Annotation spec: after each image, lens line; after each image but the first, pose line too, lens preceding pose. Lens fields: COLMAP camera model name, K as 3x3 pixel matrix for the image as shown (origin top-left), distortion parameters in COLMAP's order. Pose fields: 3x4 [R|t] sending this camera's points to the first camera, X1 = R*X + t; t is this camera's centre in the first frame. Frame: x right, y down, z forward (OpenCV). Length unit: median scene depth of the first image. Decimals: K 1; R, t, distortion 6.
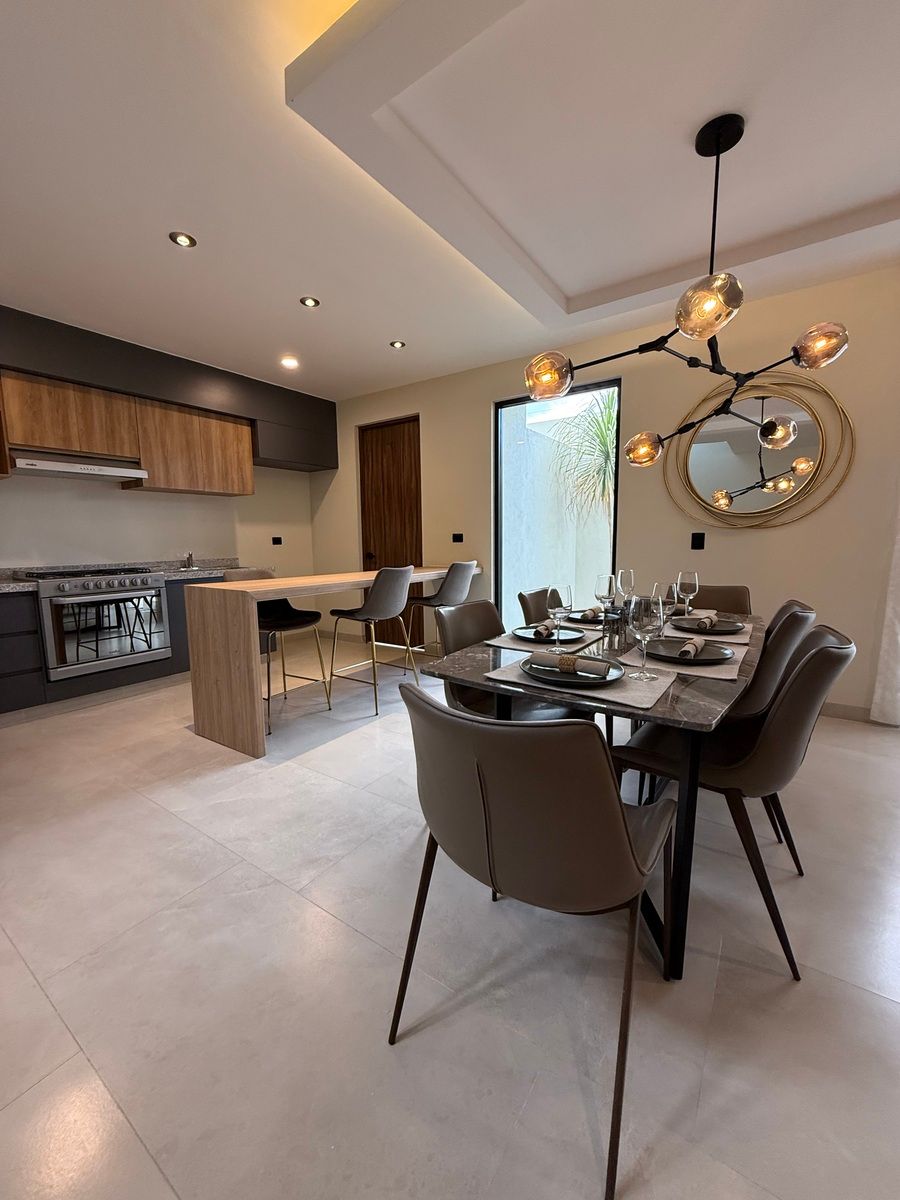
lens RADIAL K [[480.3, 0, 450.0], [0, 480.3, 600.0], [0, 0, 1]] dist [0.000387, 0.000221]
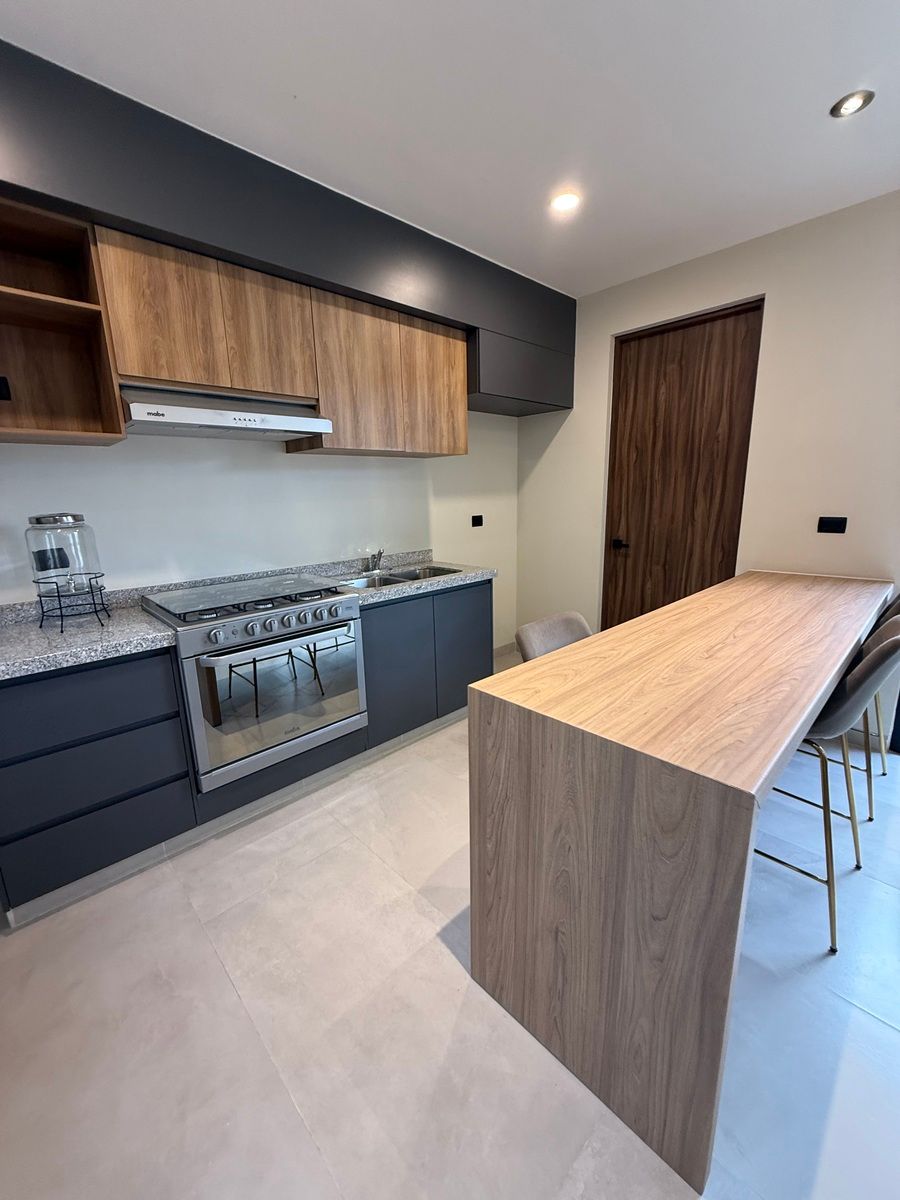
lens RADIAL K [[477.0, 0, 450.0], [0, 477.0, 600.0], [0, 0, 1]] dist [0.001275, 0.003293]
pose [[0.979842, 0.034947, -0.196694, -0.360419], [-0.014786, 0.994566, 0.103052, -0.110829], [0.199226, -0.098067, 0.975034, 0.432912]]
